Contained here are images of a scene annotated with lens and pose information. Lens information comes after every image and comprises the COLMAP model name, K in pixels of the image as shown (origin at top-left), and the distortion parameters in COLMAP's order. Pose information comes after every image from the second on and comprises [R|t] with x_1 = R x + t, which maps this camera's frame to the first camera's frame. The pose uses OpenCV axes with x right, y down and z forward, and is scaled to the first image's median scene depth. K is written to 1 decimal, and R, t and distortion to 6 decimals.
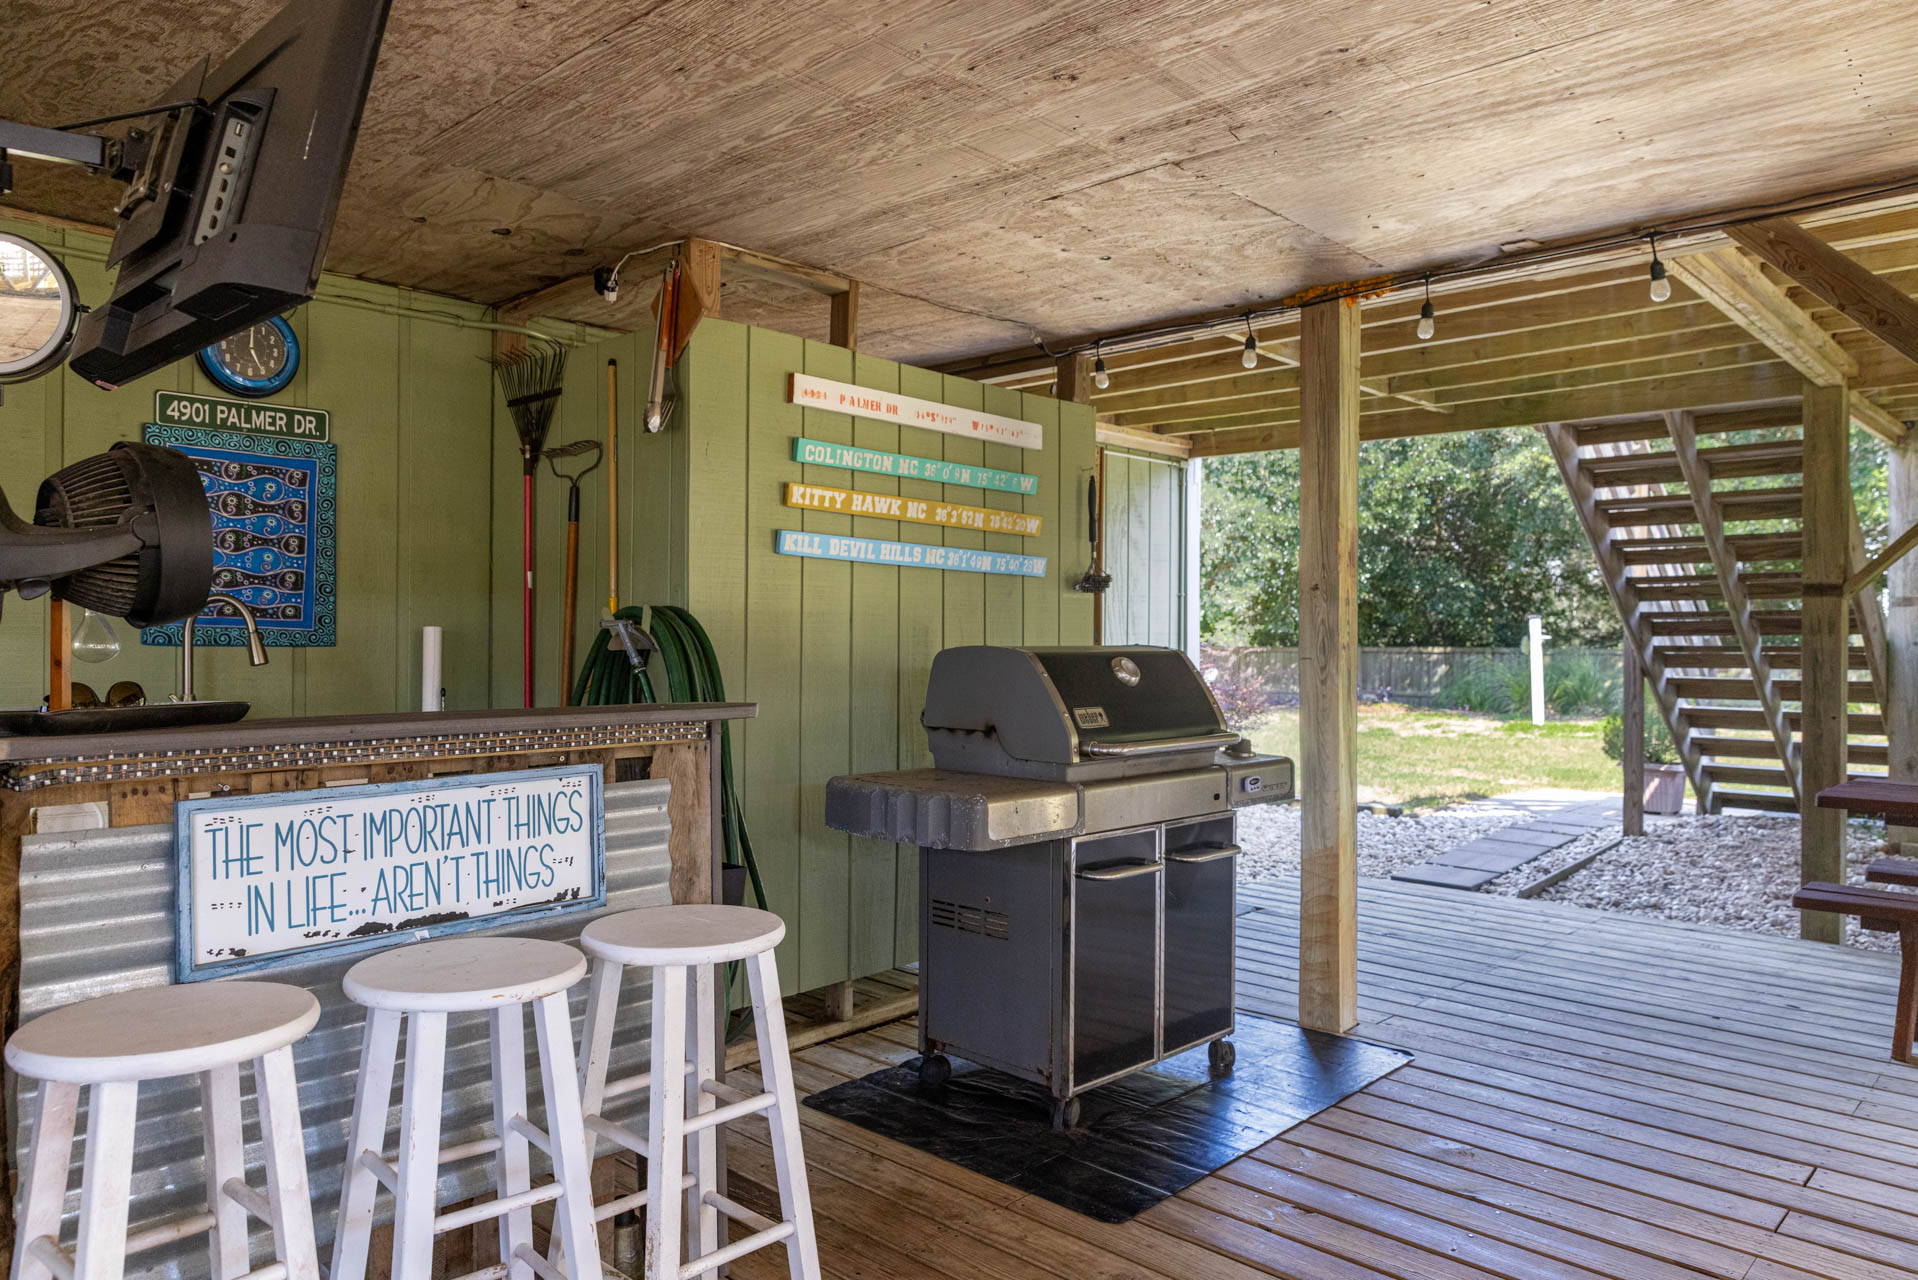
lens RADIAL K [[1285.1, 0, 939.2], [0, 1285.1, 636.9], [0, 0, 1]] dist [0.009562, -0.000356]
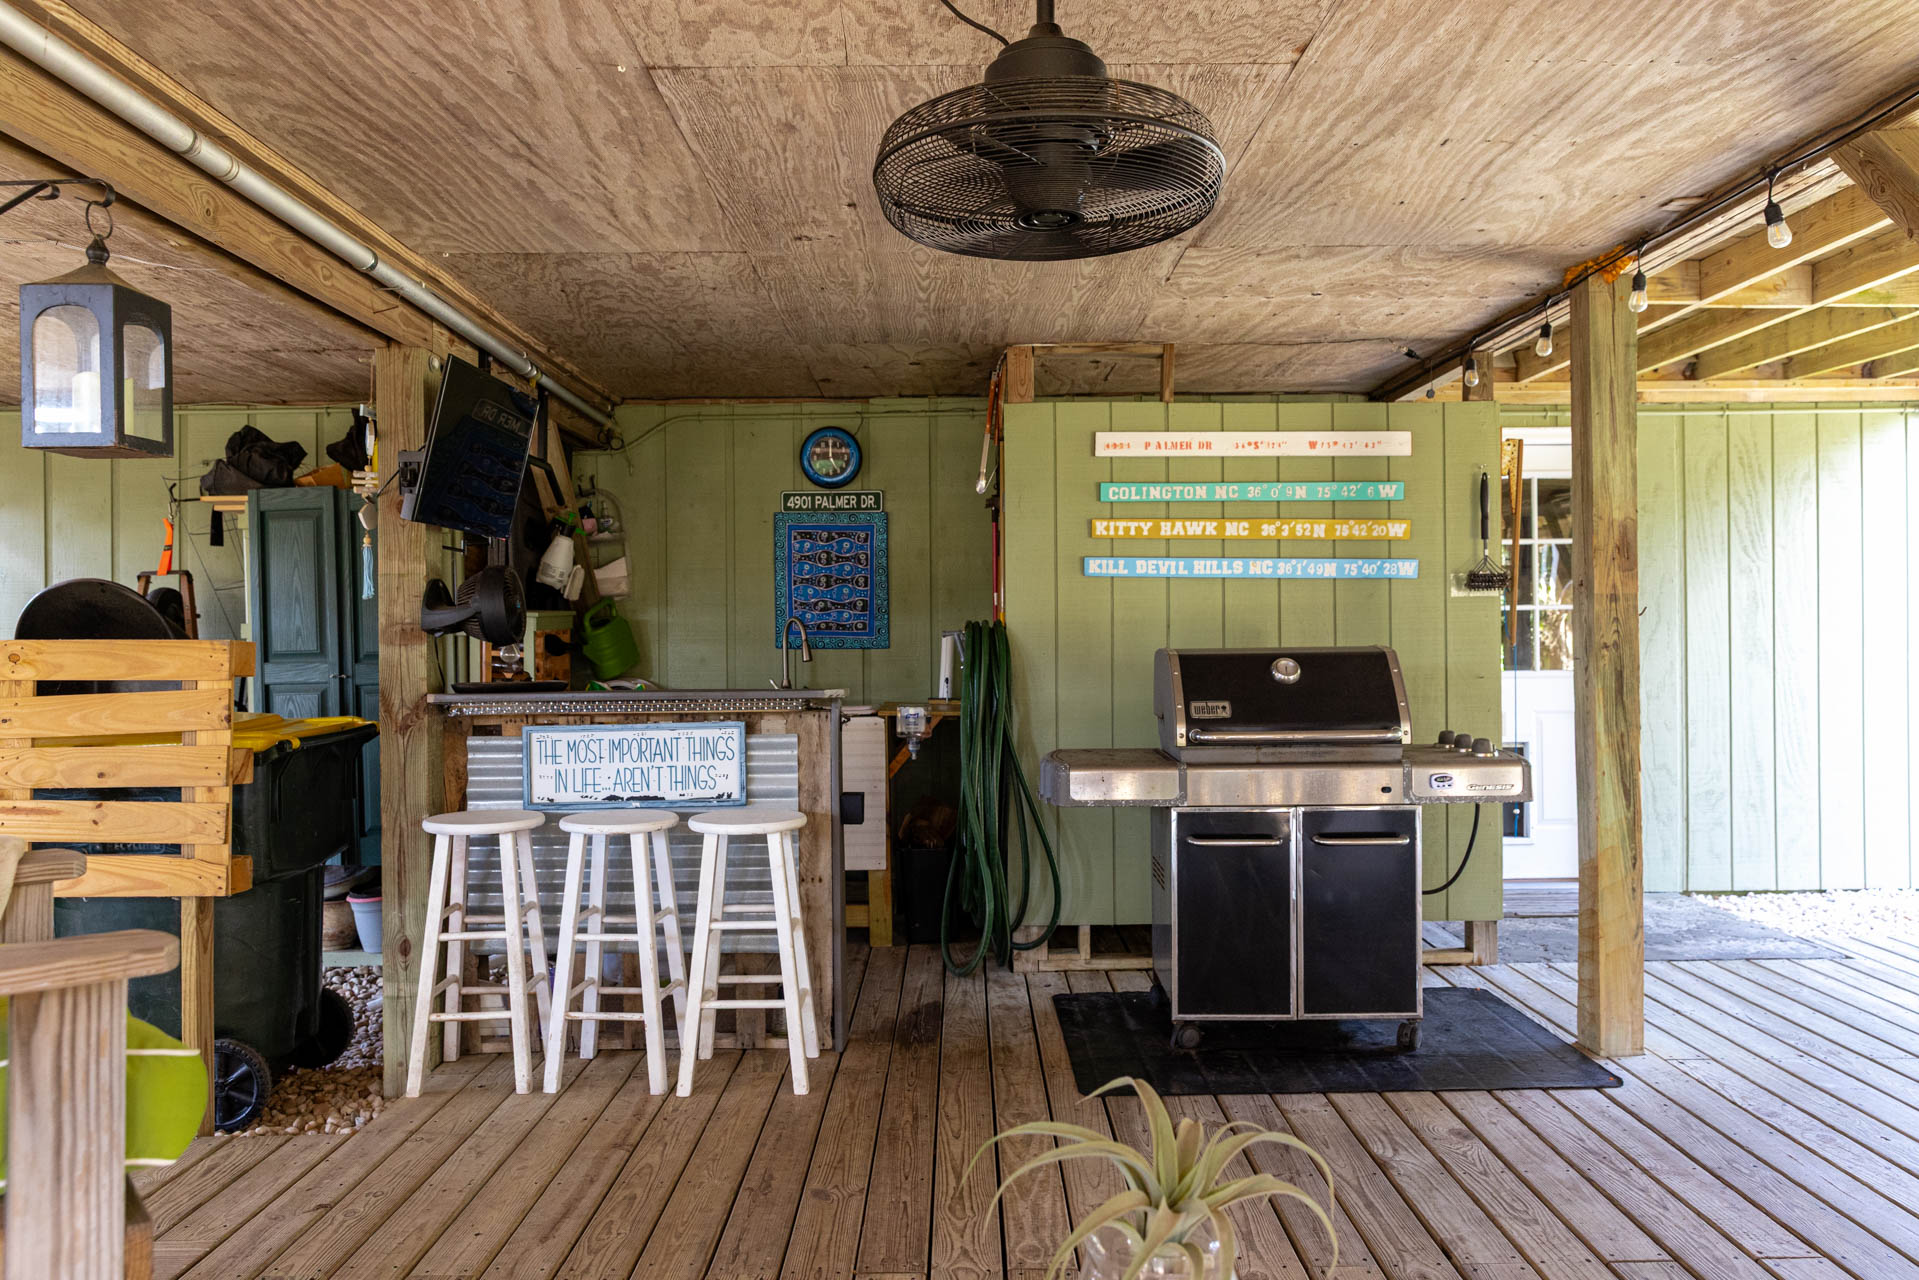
lens RADIAL K [[1376.1, 0, 963.0], [0, 1376.1, 635.4], [0, 0, 1]] dist [-0.004197, 0.007014]
pose [[0.690537, -0.008772, -0.723244, 0.816181], [0.013852, 0.999903, 0.001098, -0.009305], [0.723164, -0.010777, 0.690592, -0.033893]]
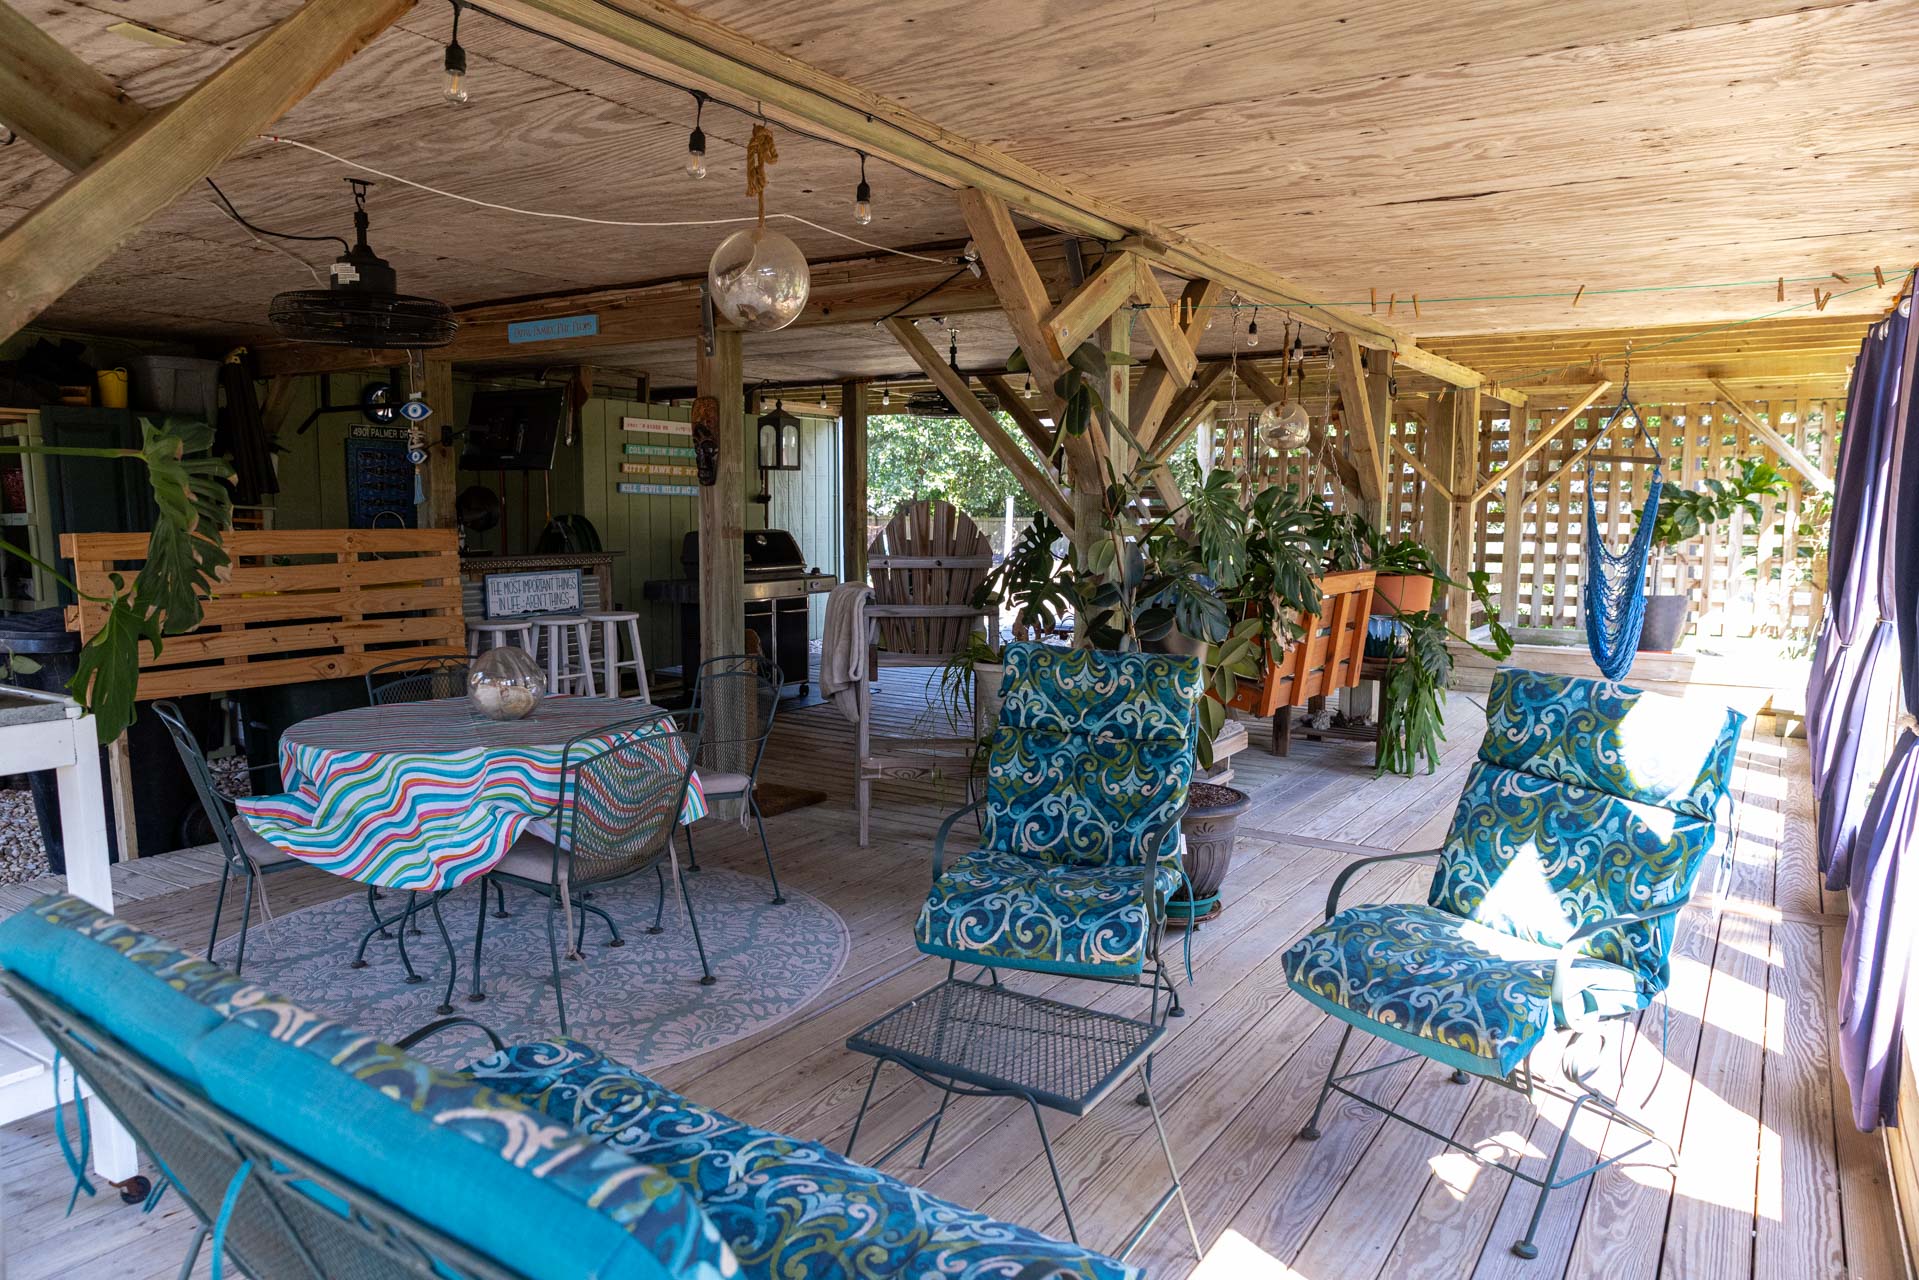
lens RADIAL K [[1285.8, 0, 958.6], [0, 1285.8, 638.8], [0, 0, 1]] dist [0.009562, -0.000356]
pose [[0.982778, -0.019750, 0.183732, 0.055866], [0.000367, 0.994479, 0.104939, -0.047131], [-0.184790, -0.103065, 0.977359, -1.607095]]
